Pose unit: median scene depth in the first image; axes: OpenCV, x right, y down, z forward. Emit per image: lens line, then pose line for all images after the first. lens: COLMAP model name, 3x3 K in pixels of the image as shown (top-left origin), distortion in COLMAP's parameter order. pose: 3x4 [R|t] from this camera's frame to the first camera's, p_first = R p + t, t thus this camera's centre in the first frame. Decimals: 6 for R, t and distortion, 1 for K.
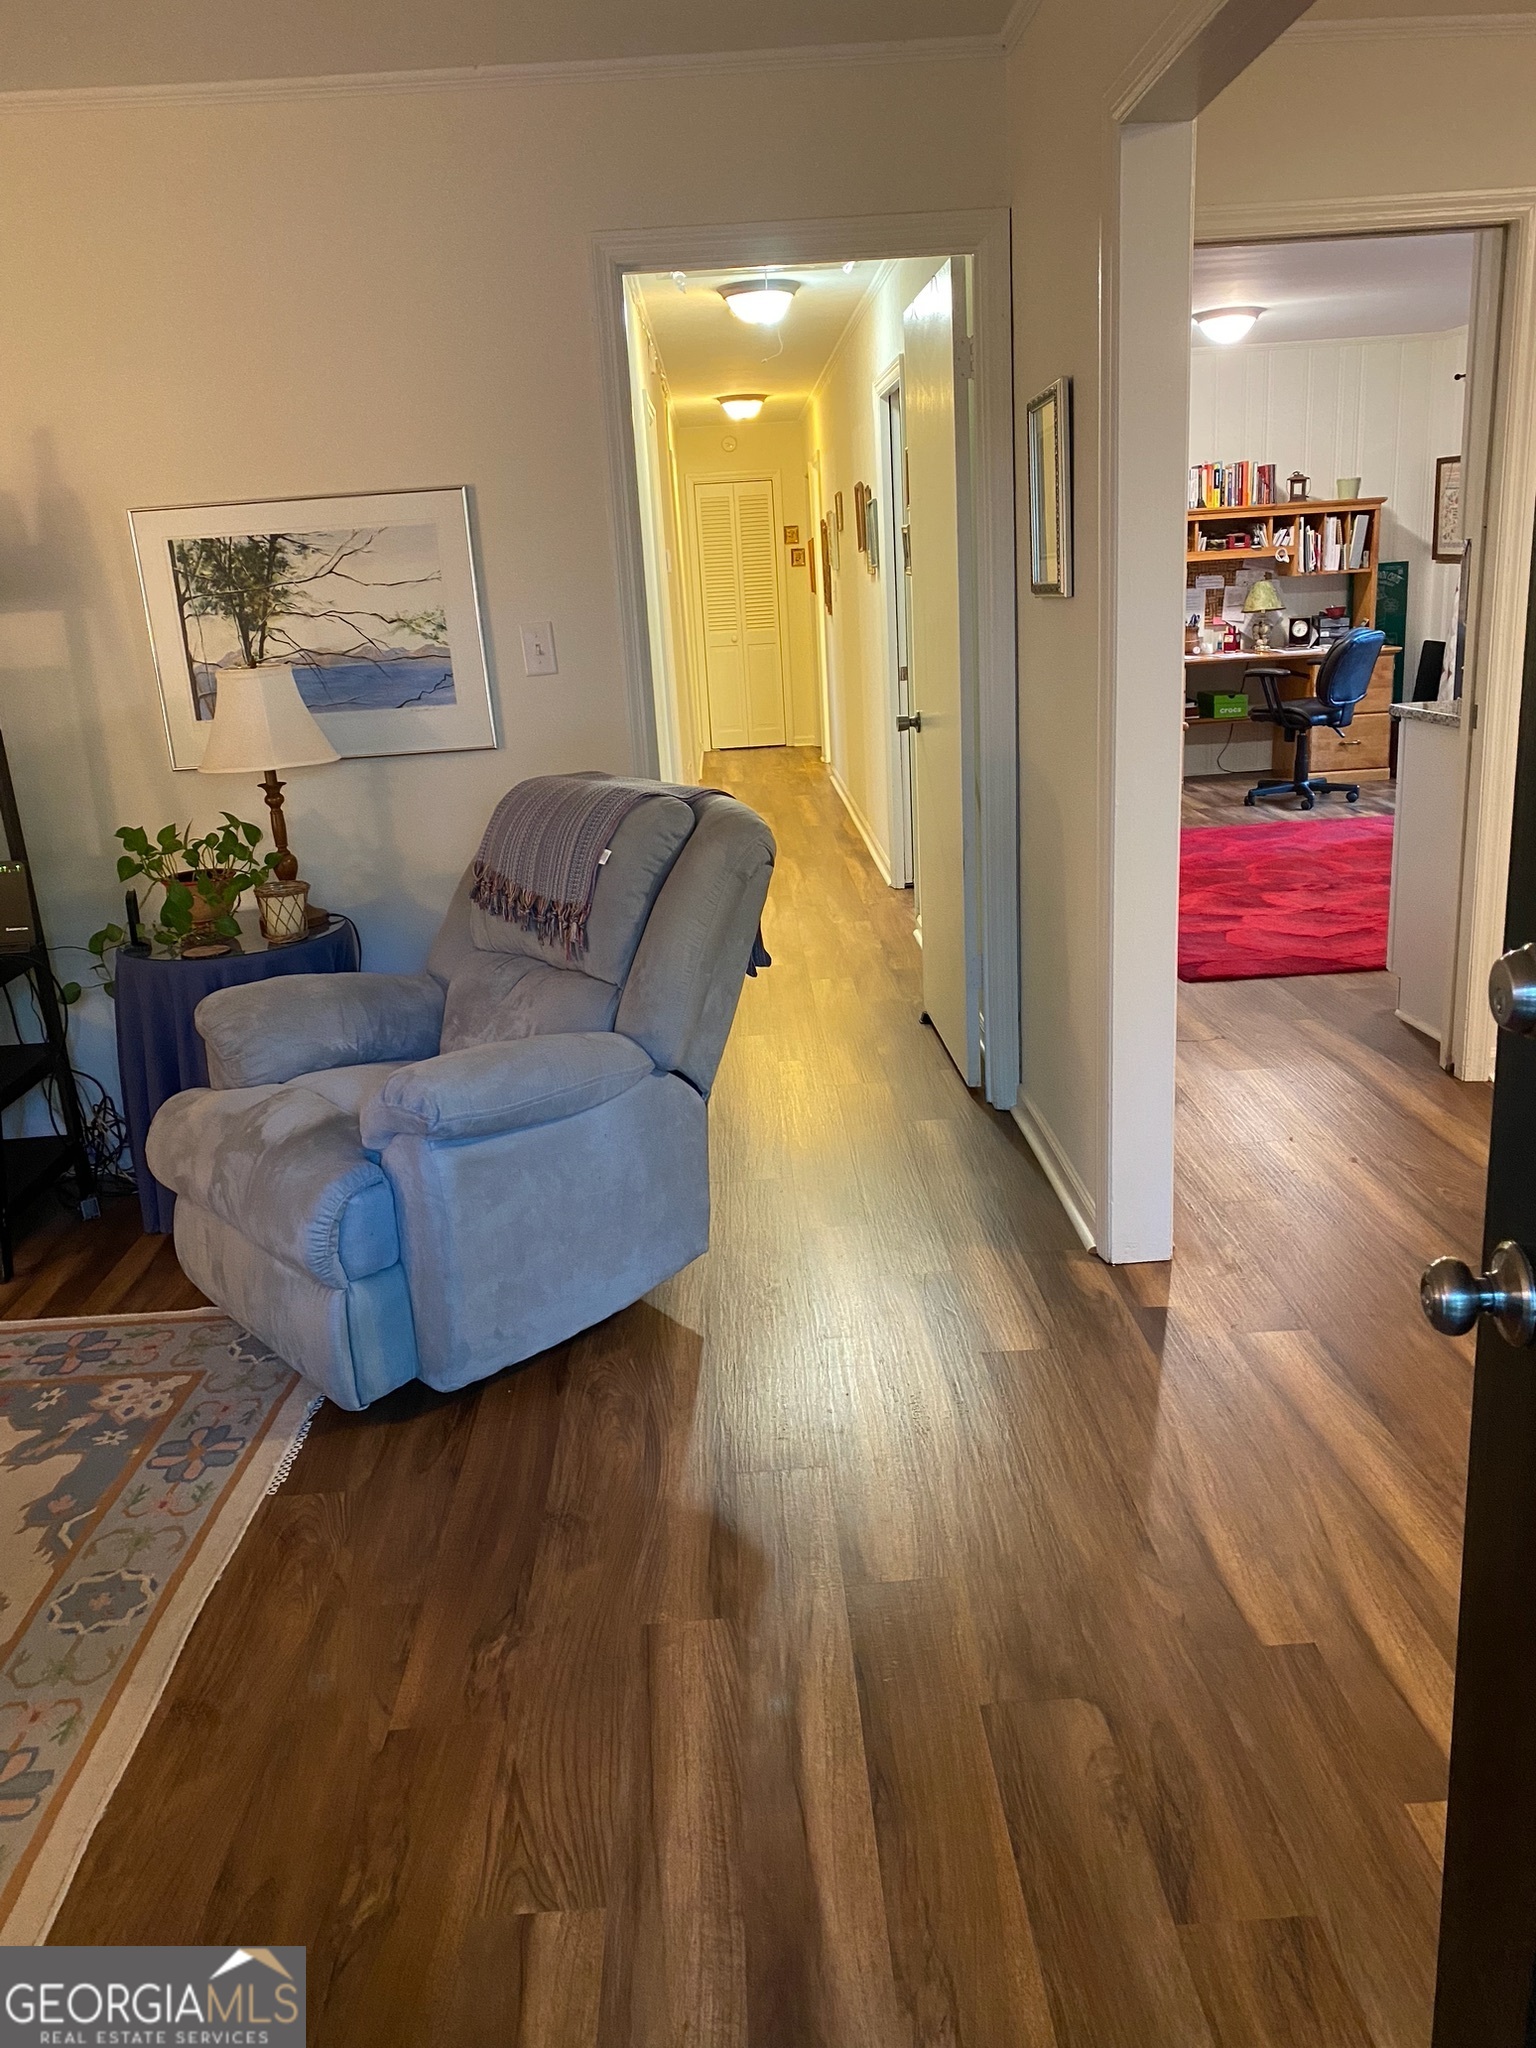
lens RADIAL K [[1557.7, 0, 773.5], [0, 1557.7, 978.5], [0, 0, 1]] dist [0.047644, -0.040281]
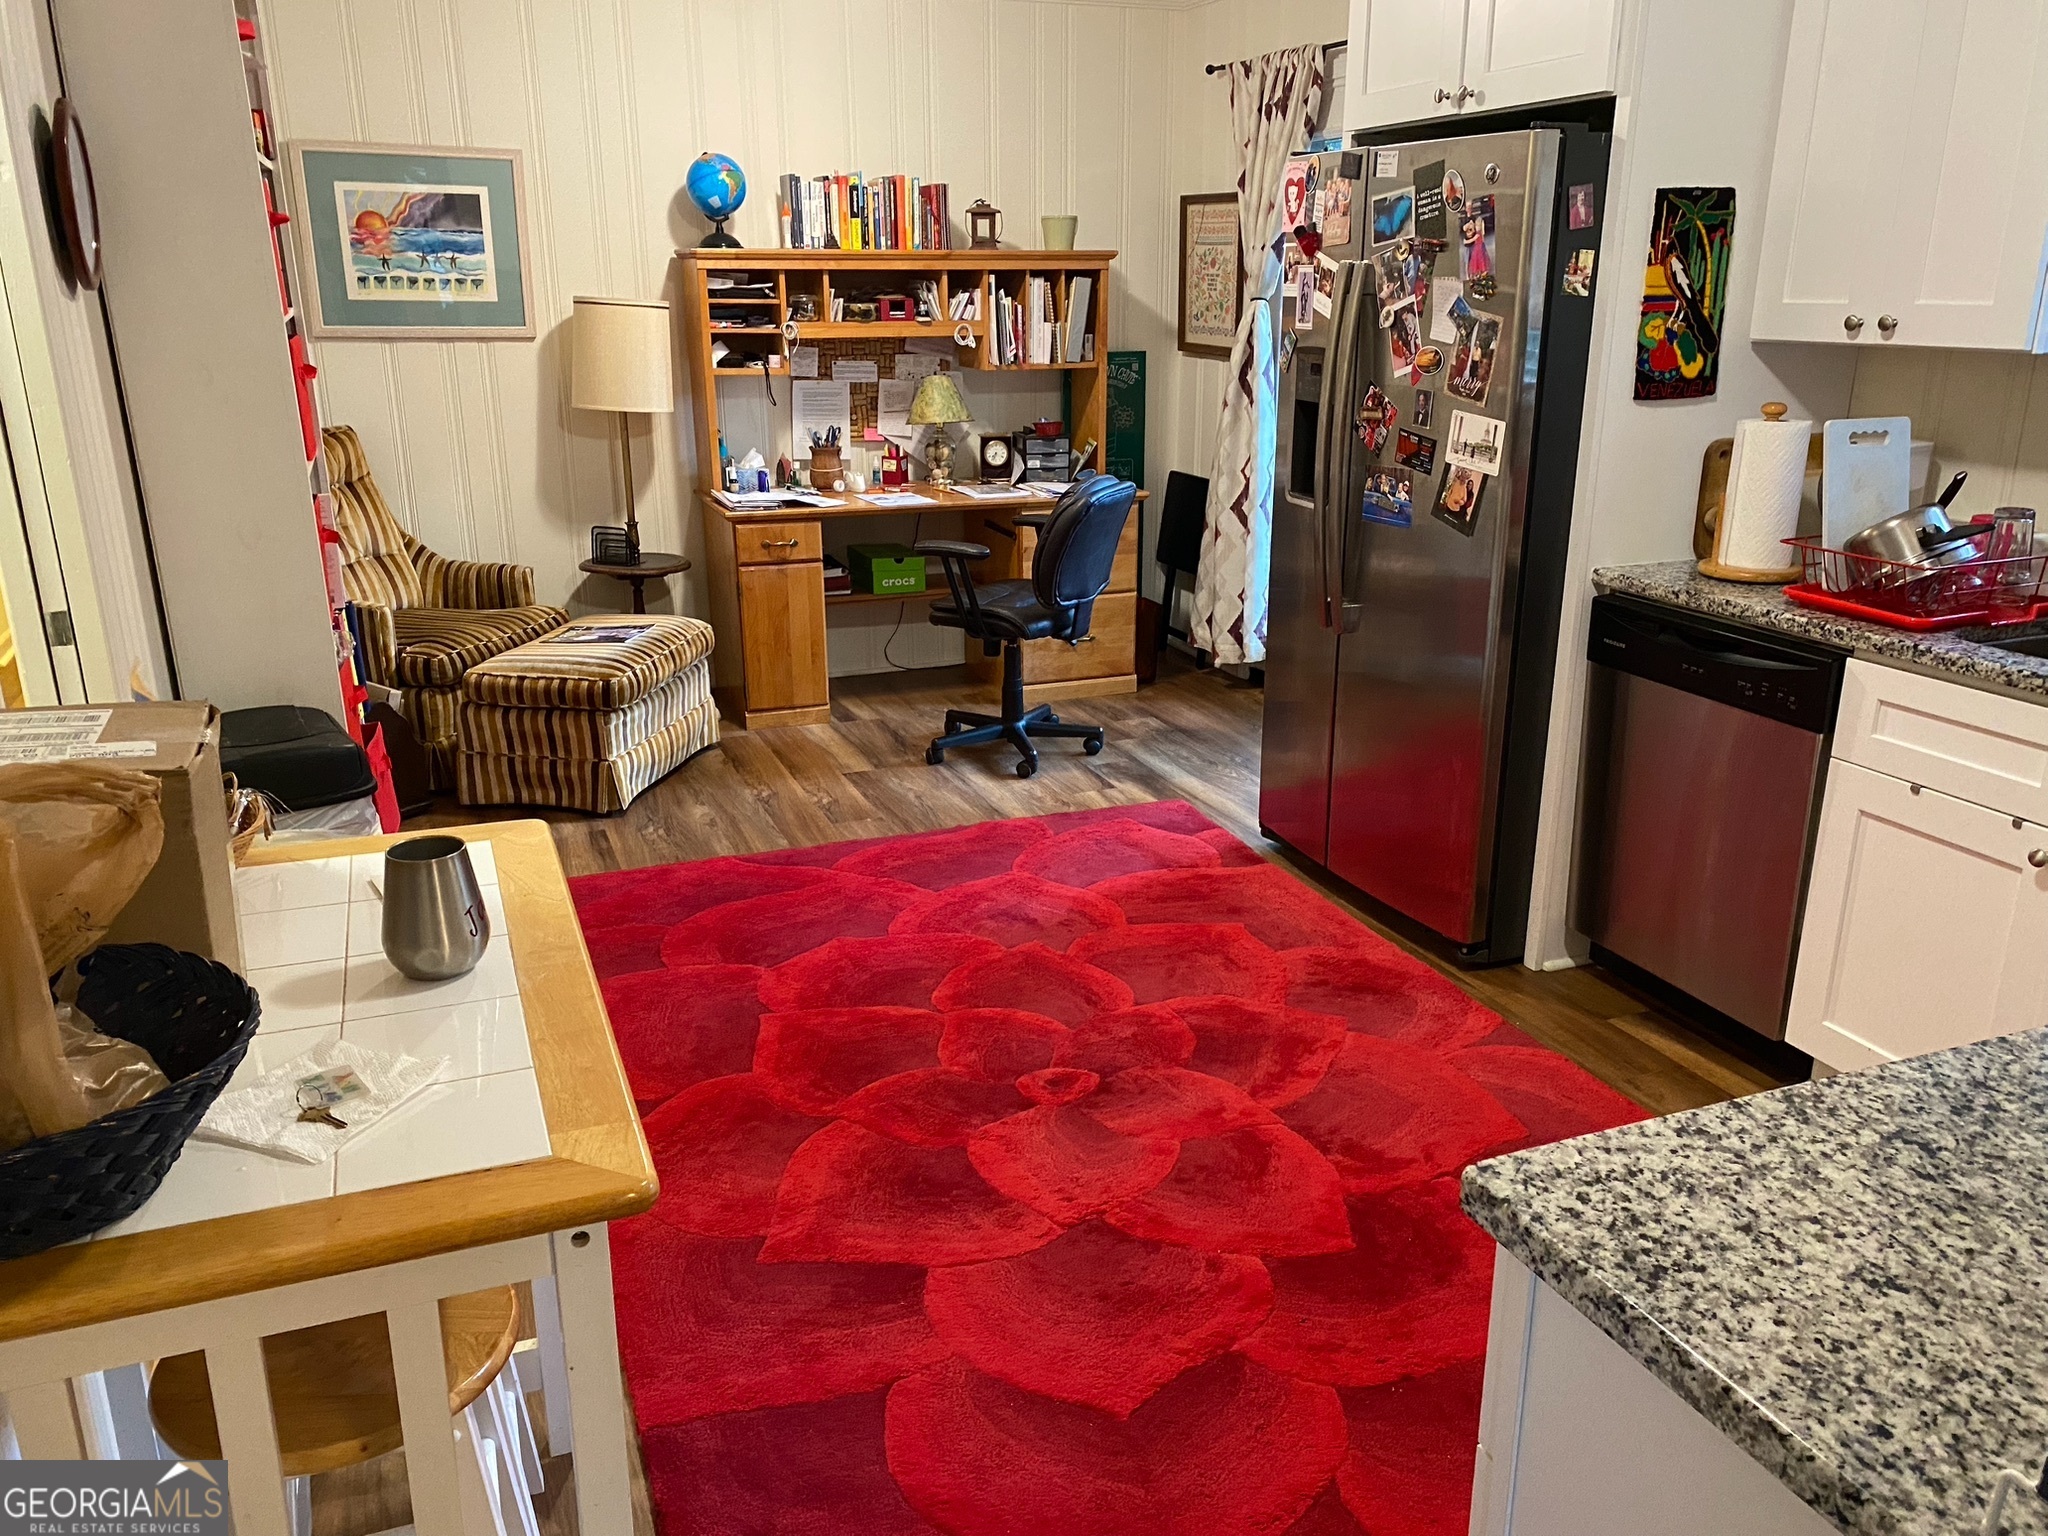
lens RADIAL K [[1557.7, 0, 1031.9], [0, 1557.7, 772.3], [0, 0, 1]] dist [0.047644, -0.040281]
pose [[0.938853, -0.054733, 0.339940, 0.129715], [0.041907, 0.998109, 0.044963, -0.123831], [-0.341758, -0.027968, 0.939372, 0.405623]]
